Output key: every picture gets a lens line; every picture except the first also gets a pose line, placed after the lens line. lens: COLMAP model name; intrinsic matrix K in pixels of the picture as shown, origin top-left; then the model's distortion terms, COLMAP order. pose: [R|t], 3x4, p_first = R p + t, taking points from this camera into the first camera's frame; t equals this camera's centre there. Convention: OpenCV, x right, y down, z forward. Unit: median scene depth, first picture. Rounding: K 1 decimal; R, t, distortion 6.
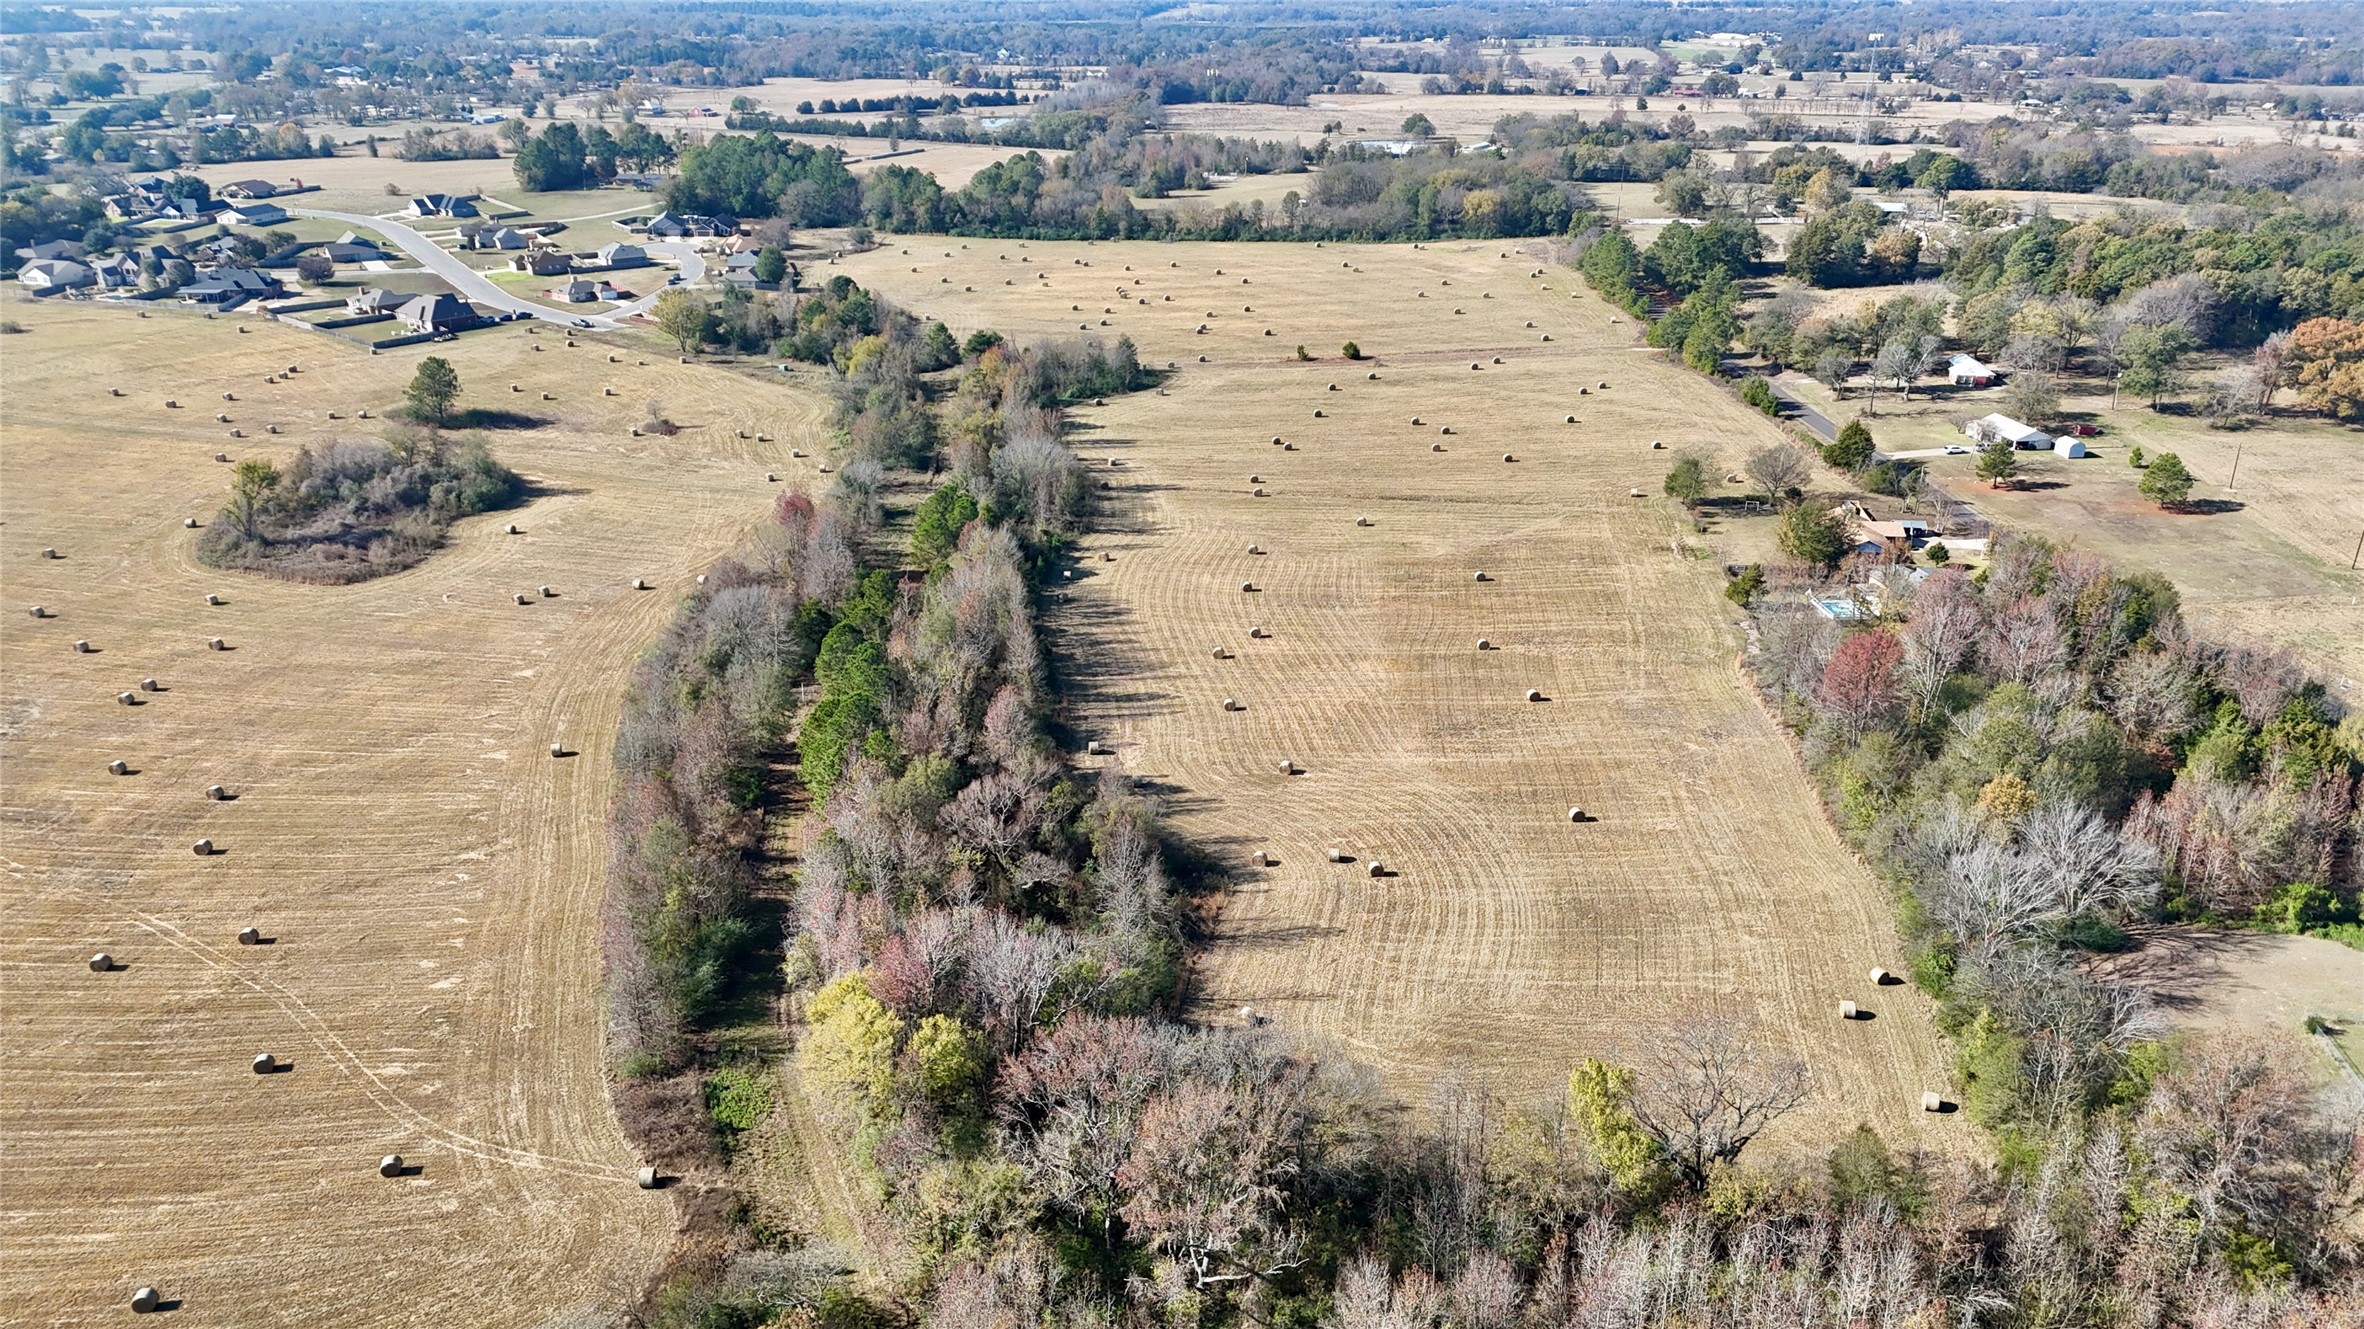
lens RADIAL K [[1721.3, 0, 1178.9], [0, 1721.3, 652.8], [0, 0, 1]] dist [0.082824, -0.067527]
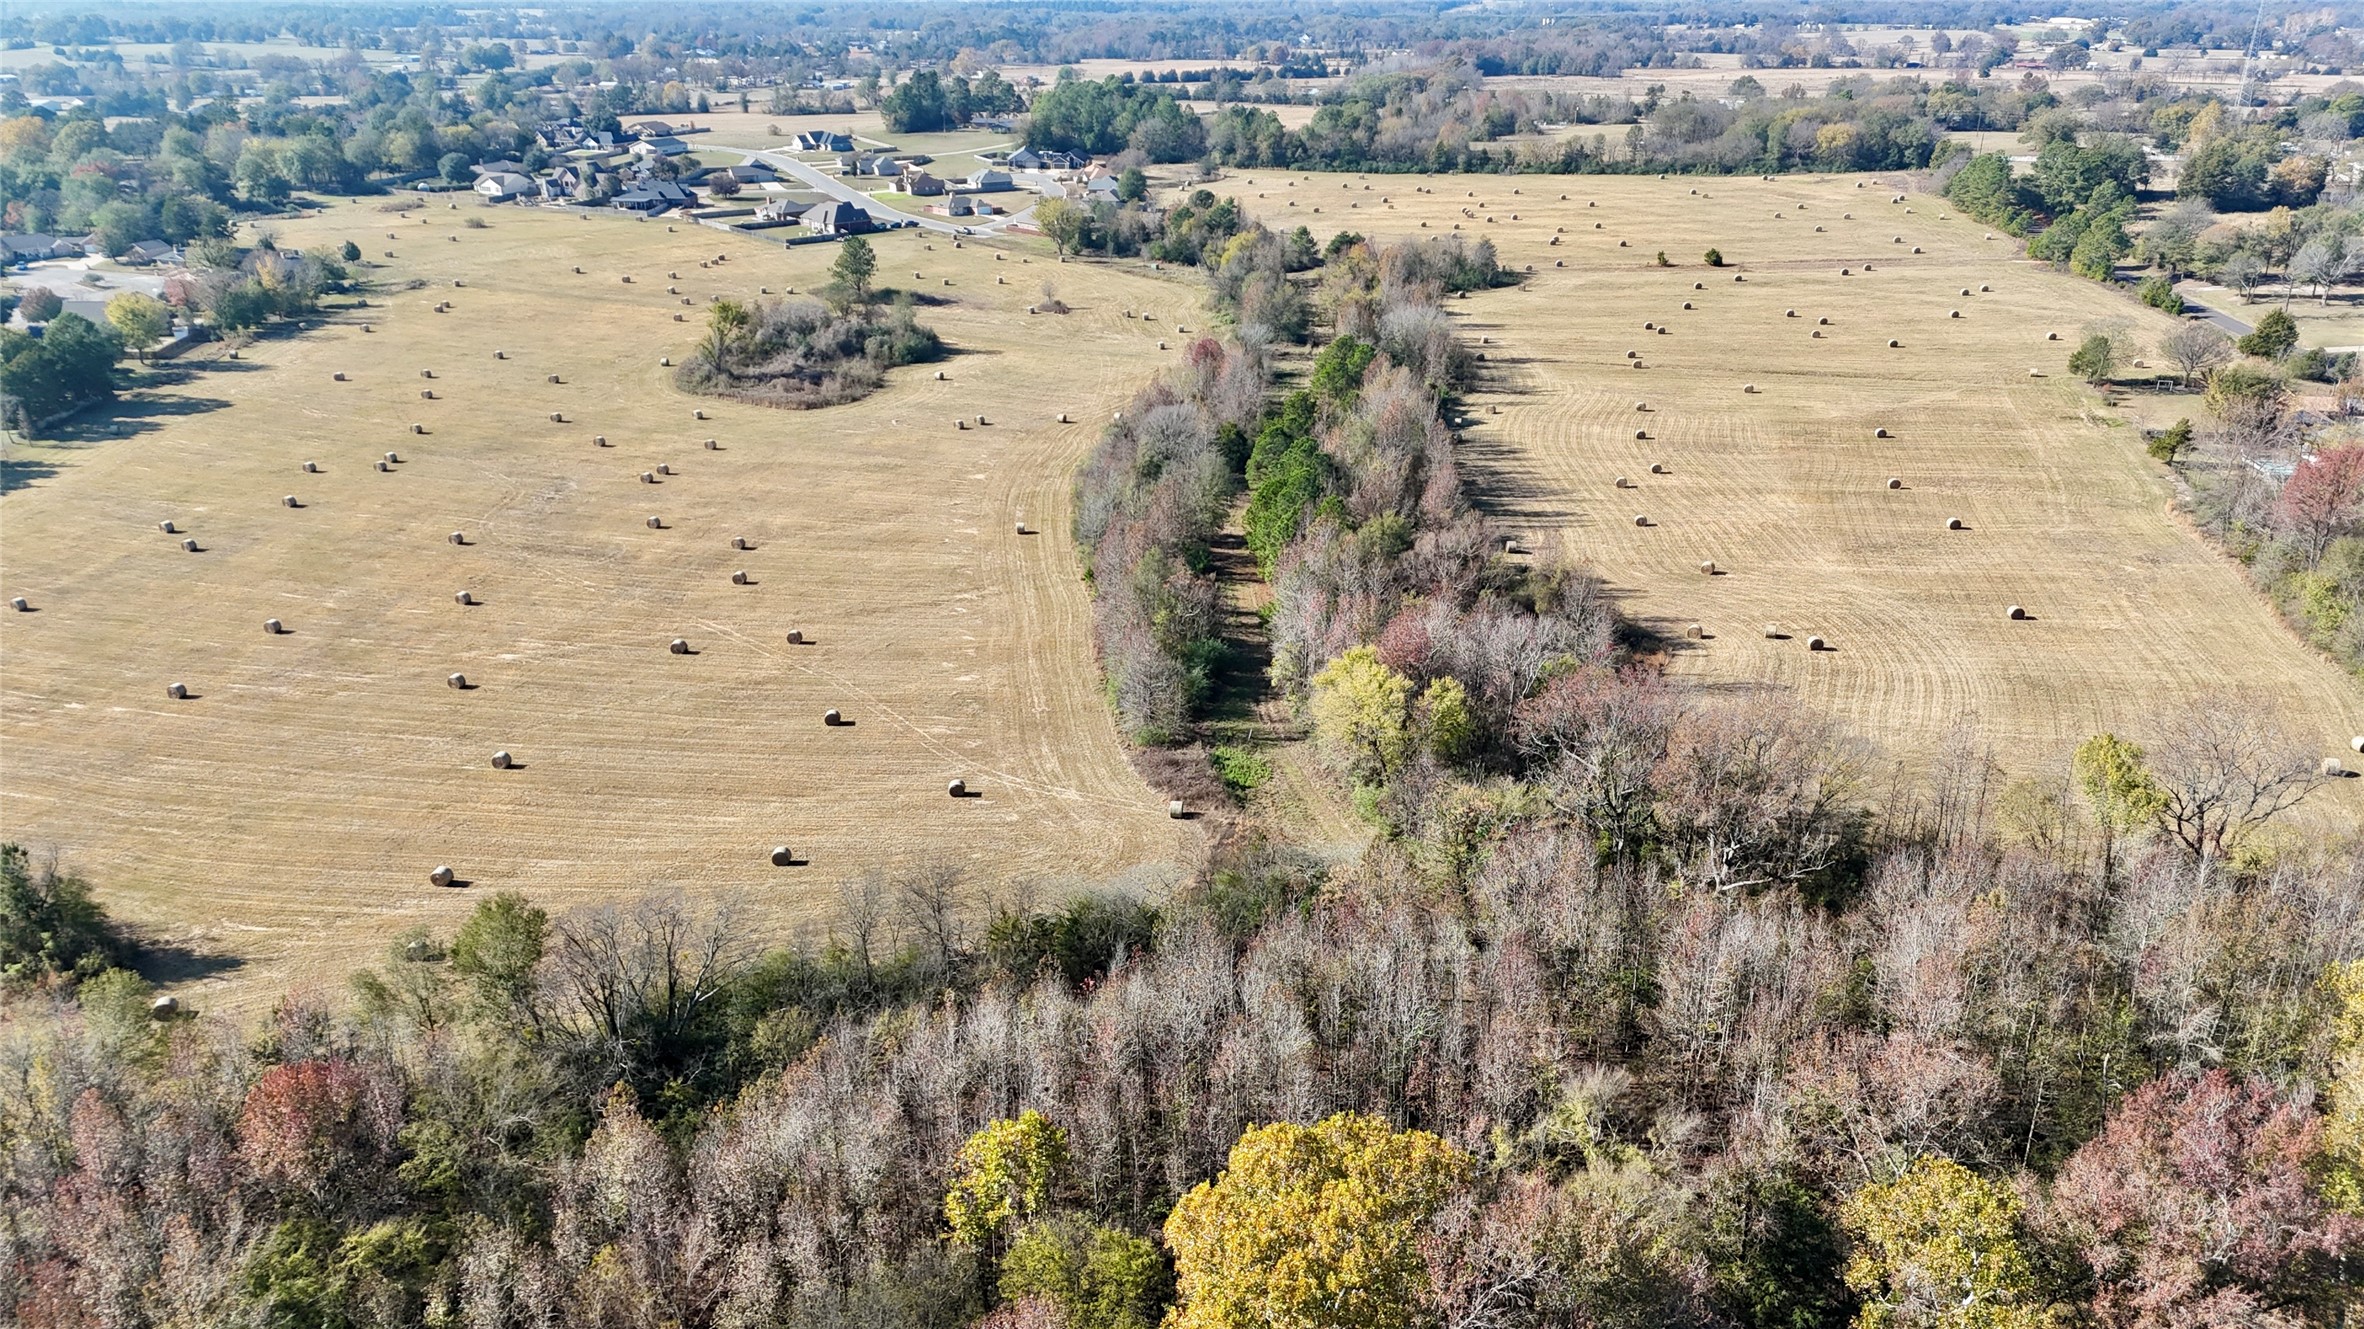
lens RADIAL K [[1721.3, 0, 1191.3], [0, 1721.3, 664.2], [0, 0, 1]] dist [0.082824, -0.067527]
pose [[0.989604, 0.044995, -0.136596, -0.063076], [-0.044926, 0.998984, 0.003587, 0.086206], [0.136619, 0.002587, 0.990620, -0.042216]]
